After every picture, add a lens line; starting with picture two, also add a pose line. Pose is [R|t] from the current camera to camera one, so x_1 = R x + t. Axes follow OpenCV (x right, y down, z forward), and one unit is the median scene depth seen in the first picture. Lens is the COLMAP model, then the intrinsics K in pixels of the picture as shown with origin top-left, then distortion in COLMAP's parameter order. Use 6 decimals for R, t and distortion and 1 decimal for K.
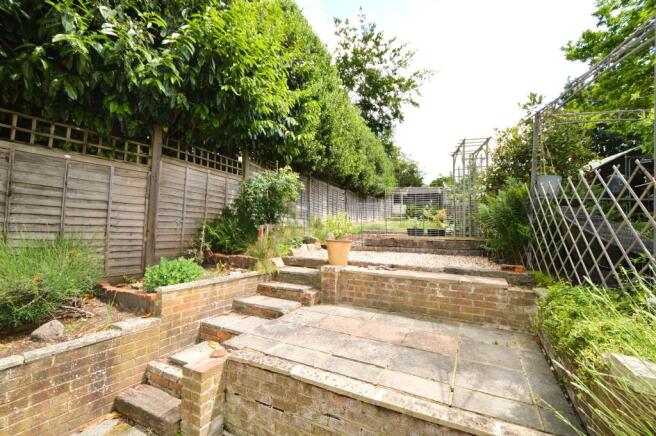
lens RADIAL K [[290.3, 0, 328.0], [0, 290.3, 218.0], [0, 0, 1]] dist [-0.014460, -0.000466]
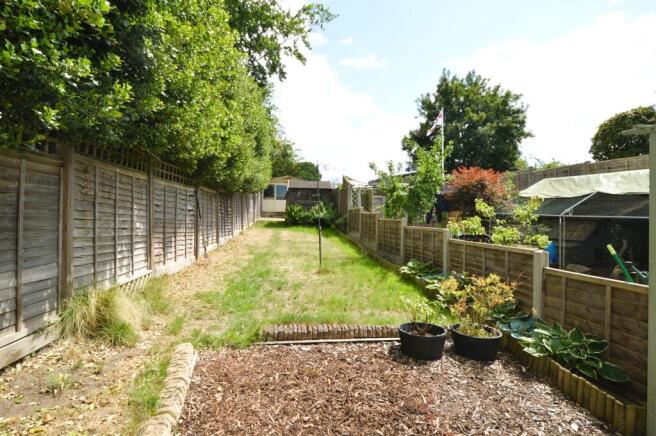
lens RADIAL K [[330.5, 0, 328.0], [0, 330.5, 218.0], [0, 0, 1]] dist [-0.000093, -0.000178]
pose [[0.895679, 0.001975, 0.444698, 0.040965], [-0.019748, 0.999180, 0.035337, -0.196746], [-0.444263, -0.040432, 0.894983, 1.222205]]
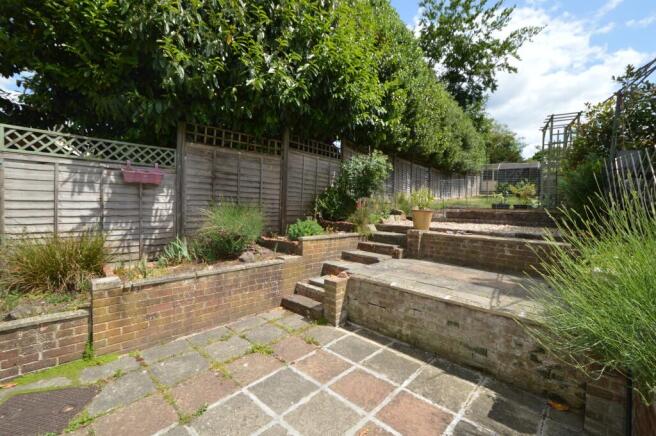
lens RADIAL K [[290.3, 0, 328.0], [0, 290.3, 218.0], [0, 0, 1]] dist [-0.014460, -0.000466]
pose [[0.962683, 0.014004, -0.270269, -0.013248], [0.005391, 0.997470, 0.070885, 0.016838], [0.270578, -0.069697, 0.960172, -0.254385]]
